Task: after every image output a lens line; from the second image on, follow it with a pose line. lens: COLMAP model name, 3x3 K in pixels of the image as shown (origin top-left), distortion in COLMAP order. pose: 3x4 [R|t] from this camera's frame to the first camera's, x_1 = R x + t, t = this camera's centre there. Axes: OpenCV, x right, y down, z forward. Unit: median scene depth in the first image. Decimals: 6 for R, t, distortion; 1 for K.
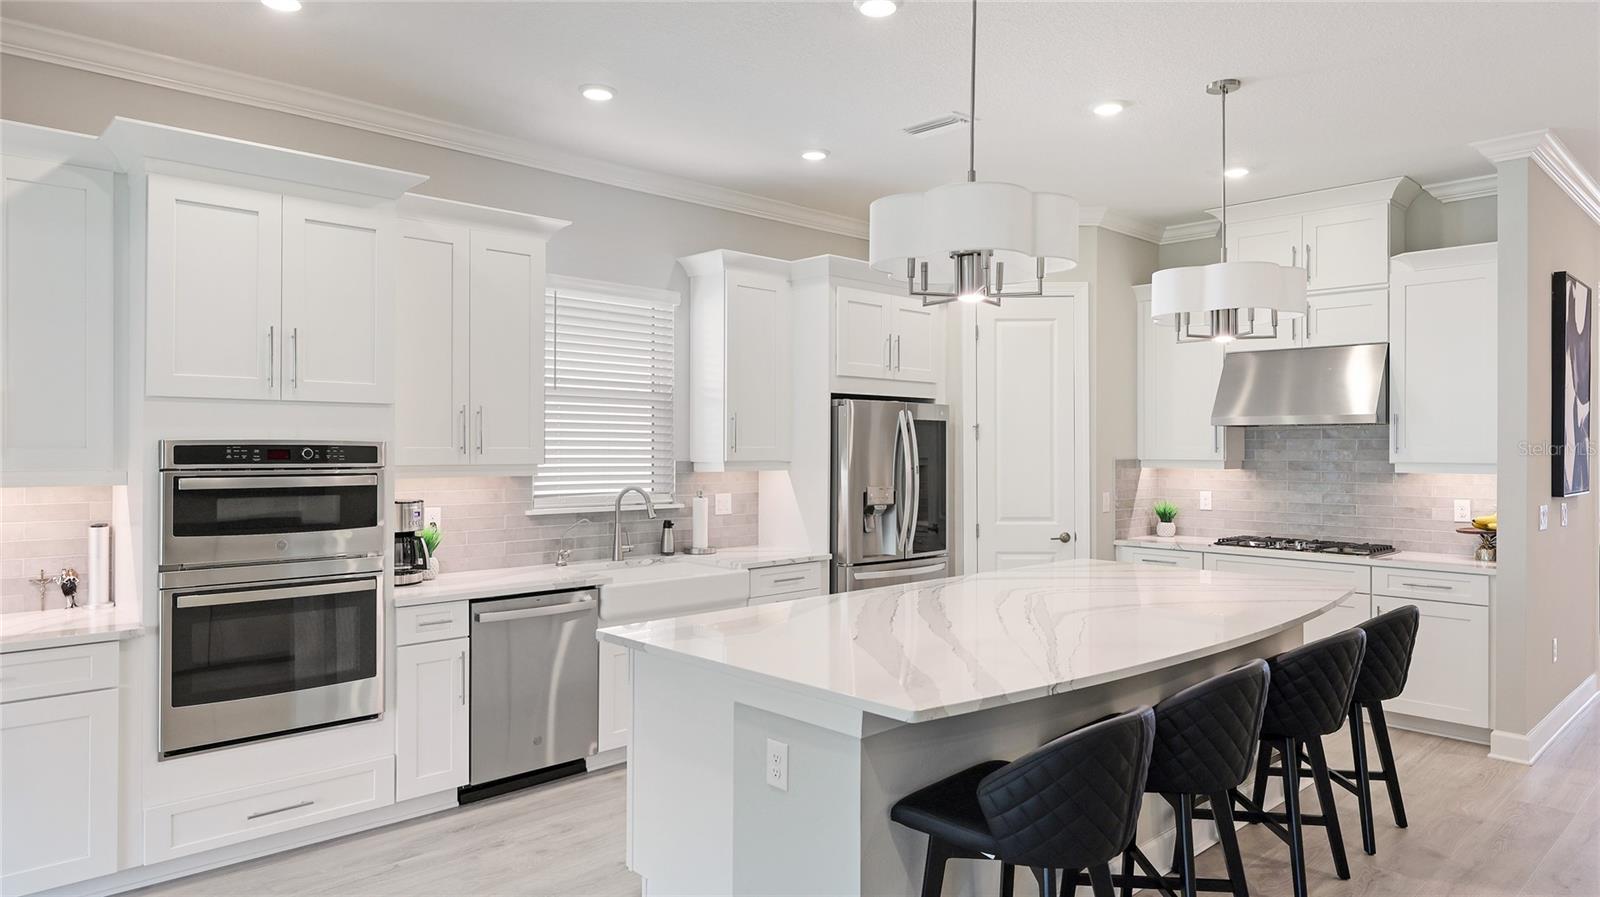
lens RADIAL K [[986.1, 0, 794.0], [0, 986.1, 444.3], [0, 0, 1]] dist [0.002558, -0.000639]
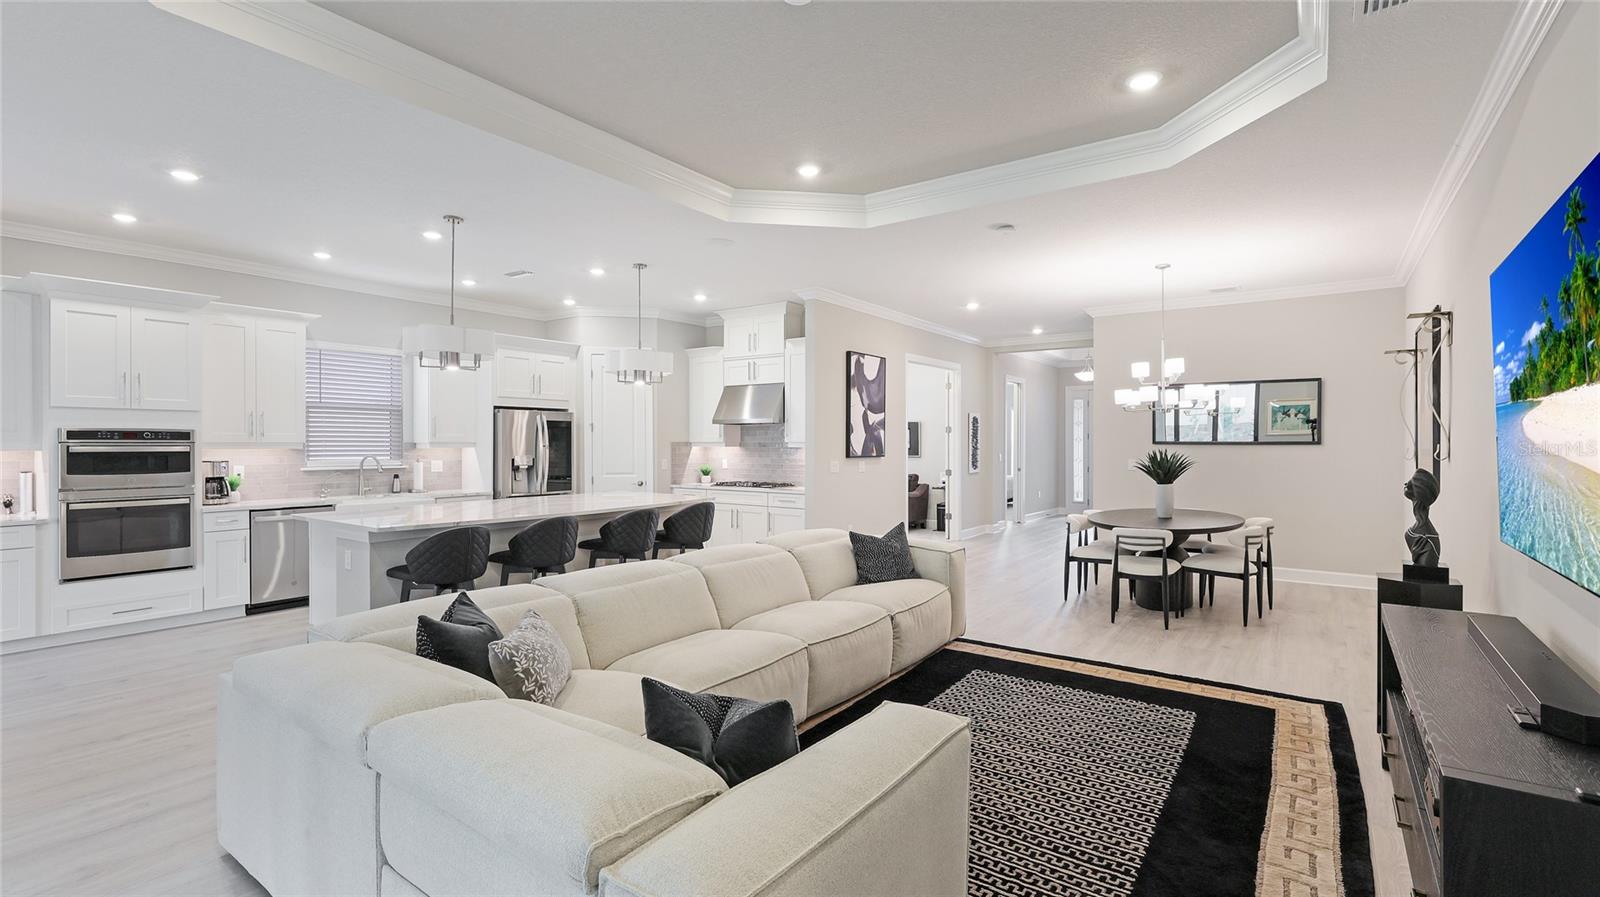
lens RADIAL K [[719.9, 0, 797.5], [0, 719.9, 445.2], [0, 0, 1]] dist [0.000241, 0.000090]
pose [[0.982975, -0.003400, 0.183709, 0.420535], [0.002301, 0.999978, 0.006199, 0.018318], [-0.183726, -0.005671, 0.982961, -0.535380]]
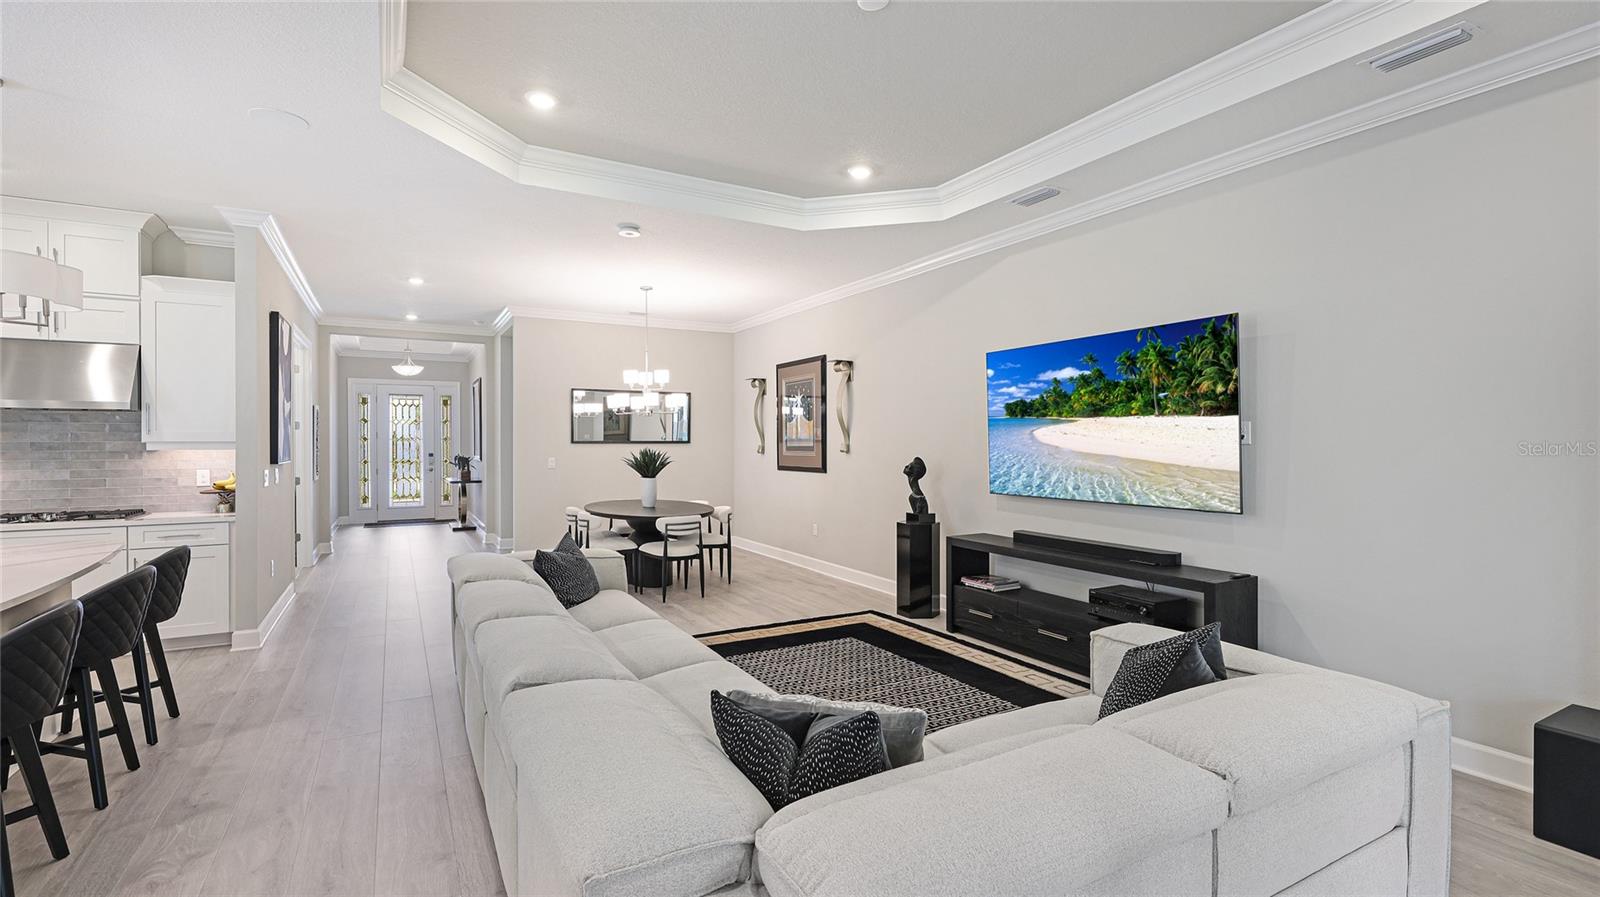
lens RADIAL K [[719.9, 0, 797.5], [0, 719.9, 445.2], [0, 0, 1]] dist [0.000241, 0.000090]
pose [[0.243635, -0.008361, 0.969831, -0.085557], [-0.000219, 0.999962, 0.008676, 0.017006], [-0.969867, -0.002326, 0.243624, -0.022277]]
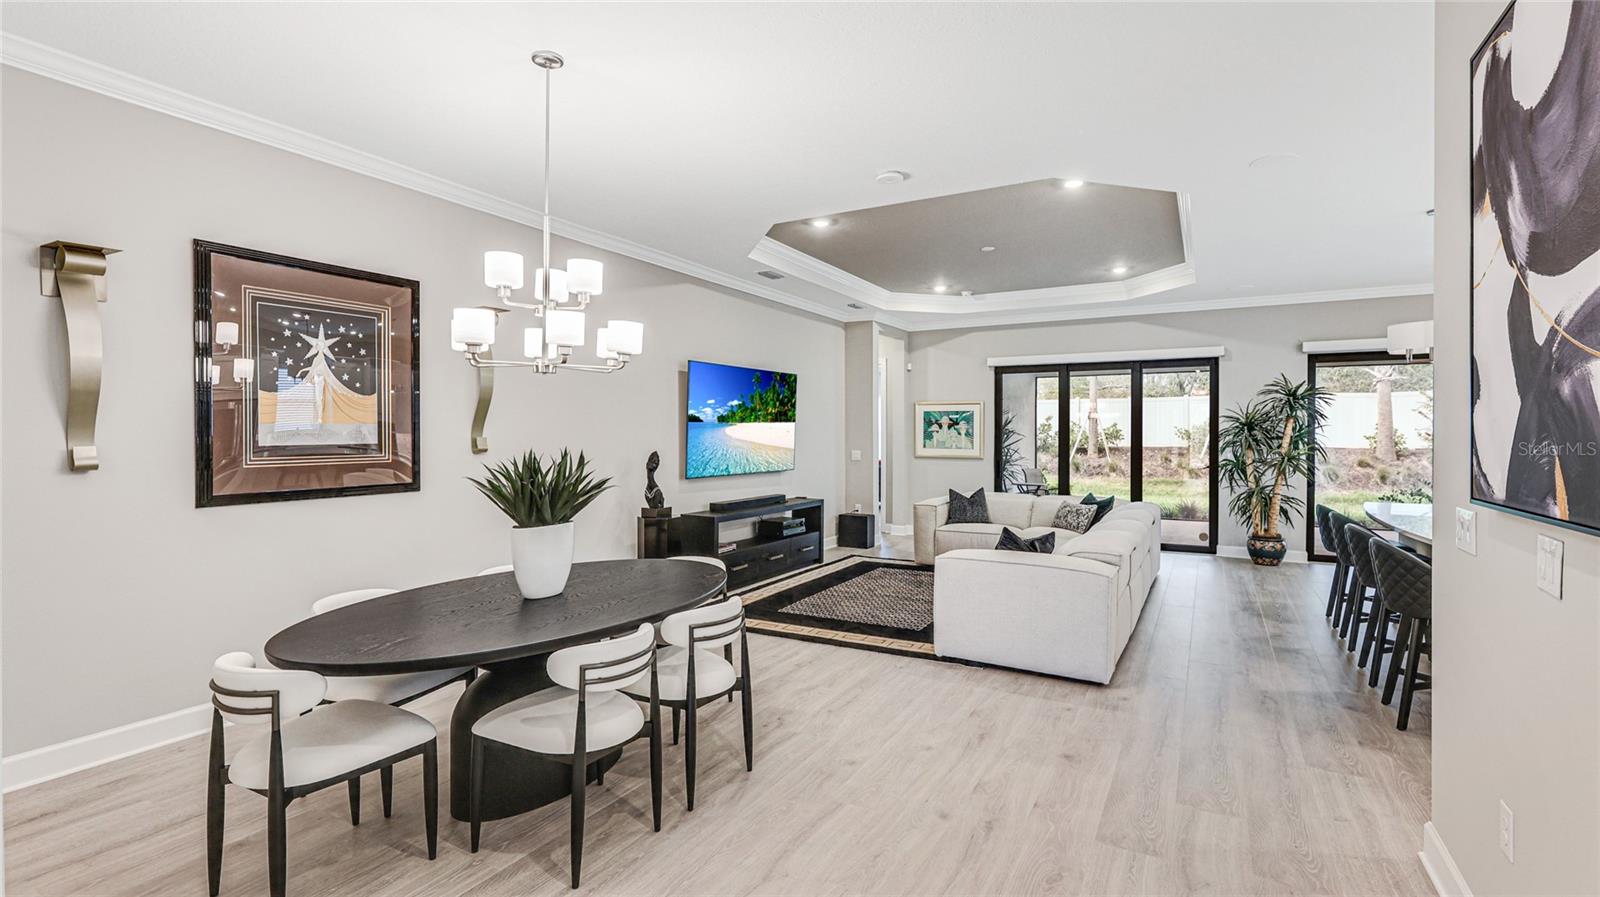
lens RADIAL K [[738.9, 0, 804.5], [0, 738.9, 450.7], [0, 0, 1]] dist [-0.000970, -0.000115]
pose [[-0.952008, 0.002701, -0.306060, 1.338107], [-0.003354, 0.999809, 0.019255, 0.023150], [0.306054, 0.019358, -0.951817, 1.371834]]
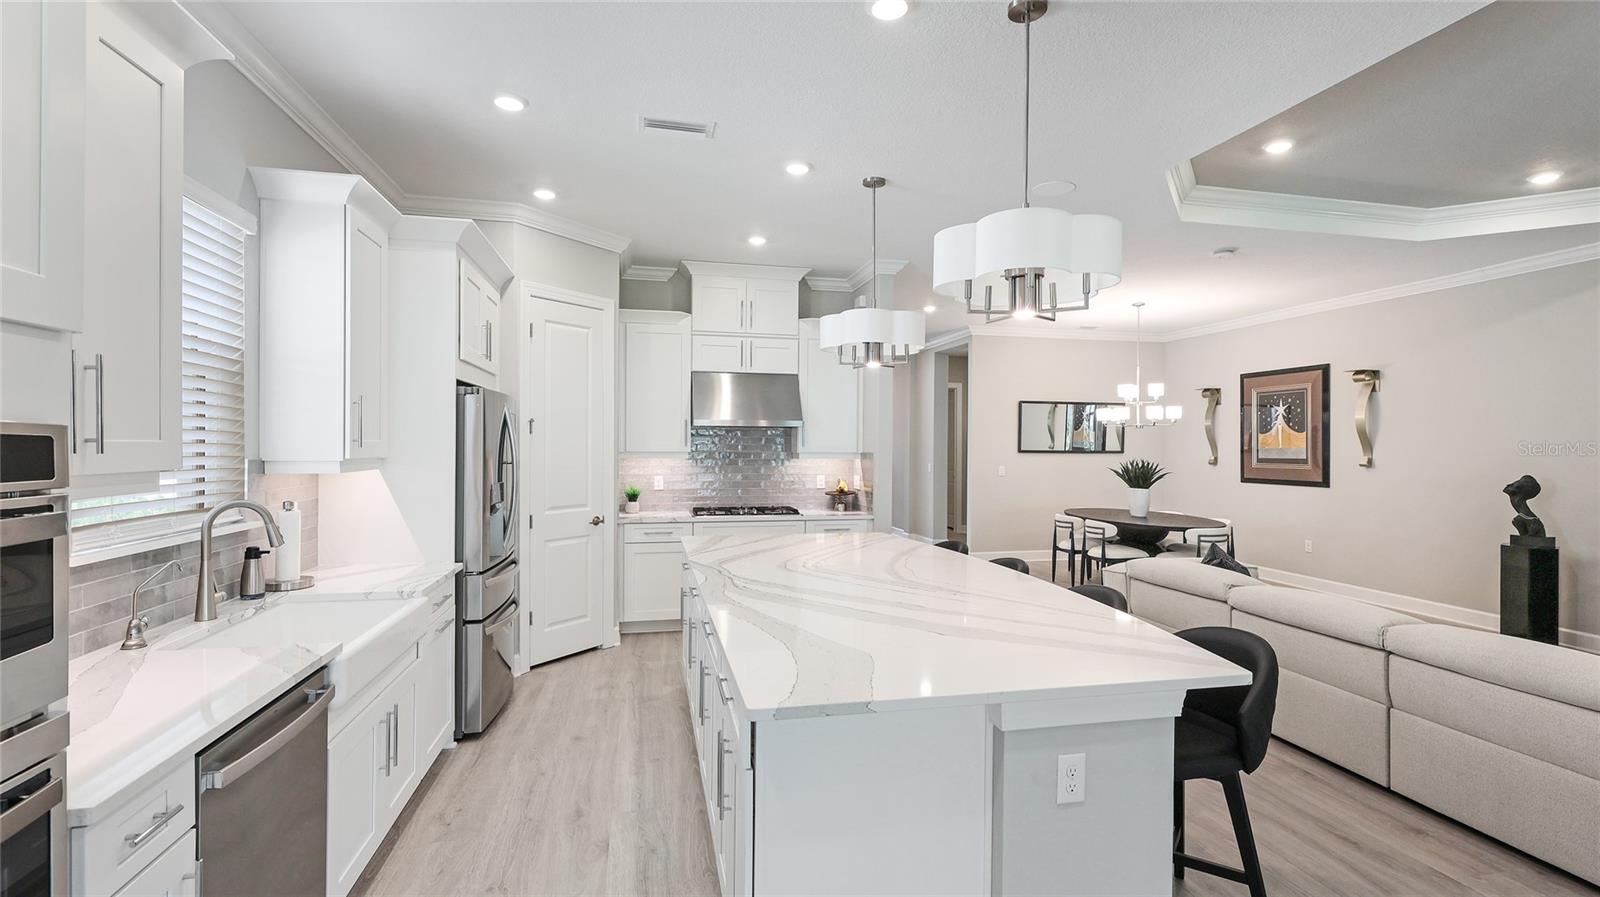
lens RADIAL K [[719.9, 0, 797.5], [0, 719.9, 445.2], [0, 0, 1]] dist [0.000241, 0.000090]
pose [[0.518905, -0.001047, 0.854831, -0.419439], [-0.006788, 0.999963, 0.005345, 0.001628], [-0.854805, -0.008576, 0.518879, 0.490507]]
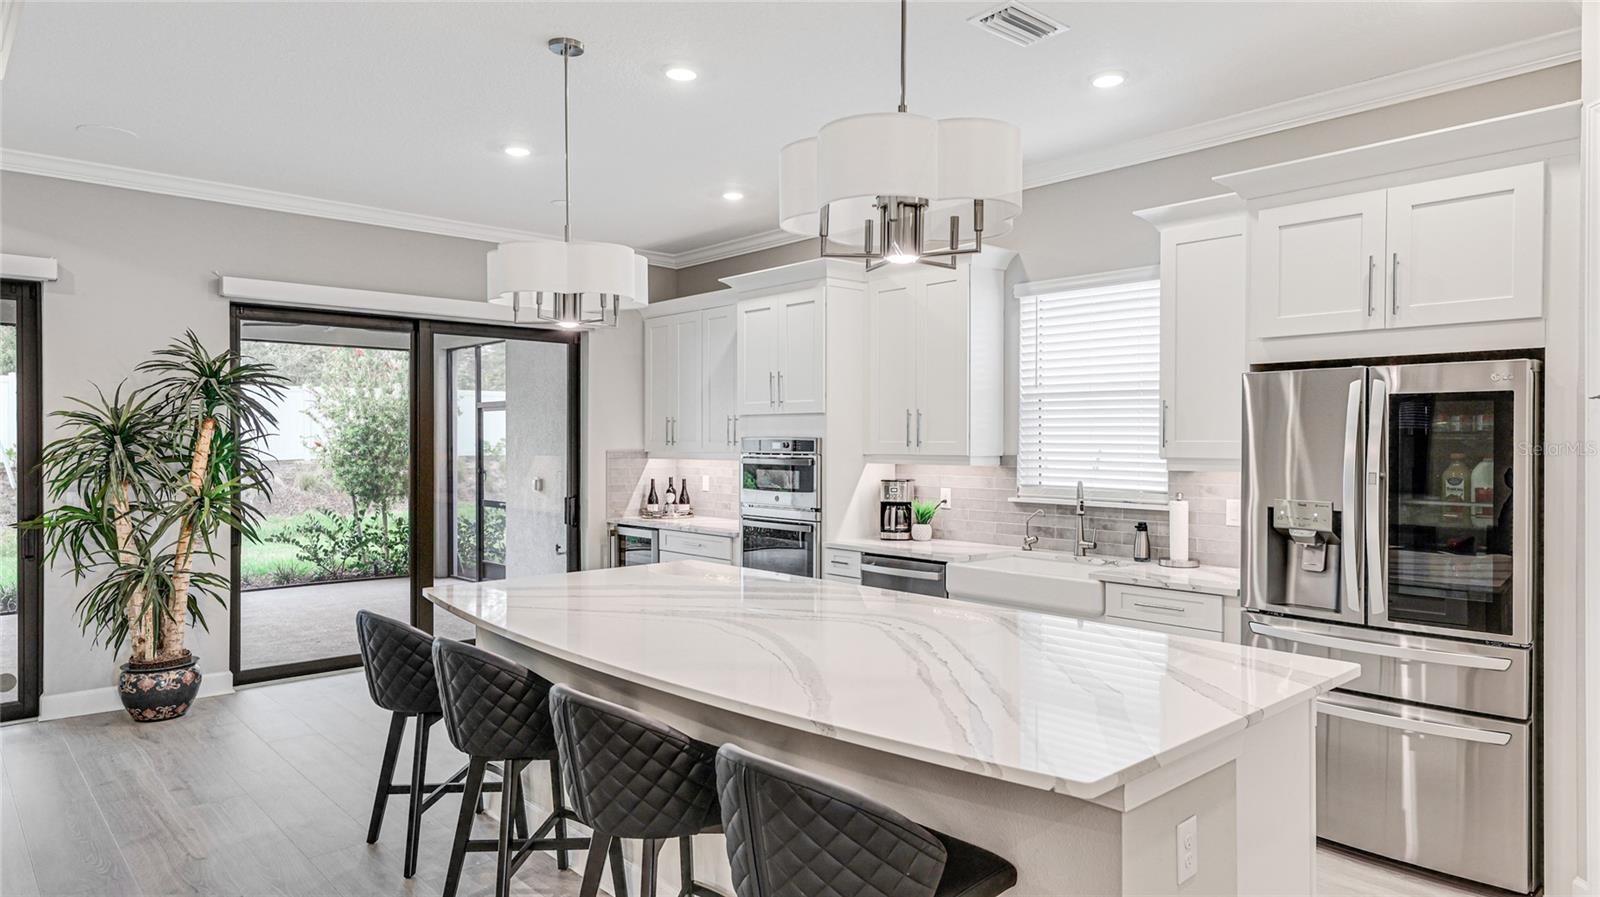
lens RADIAL K [[965.4, 0, 807.8], [0, 965.4, 443.5], [0, 0, 1]] dist [0.019623, -0.000904]
pose [[-0.019145, 0.000457, -0.999817, 0.883830], [0.001068, 0.999999, 0.000436, 0.004848], [0.999816, -0.001060, -0.019146, 0.824892]]
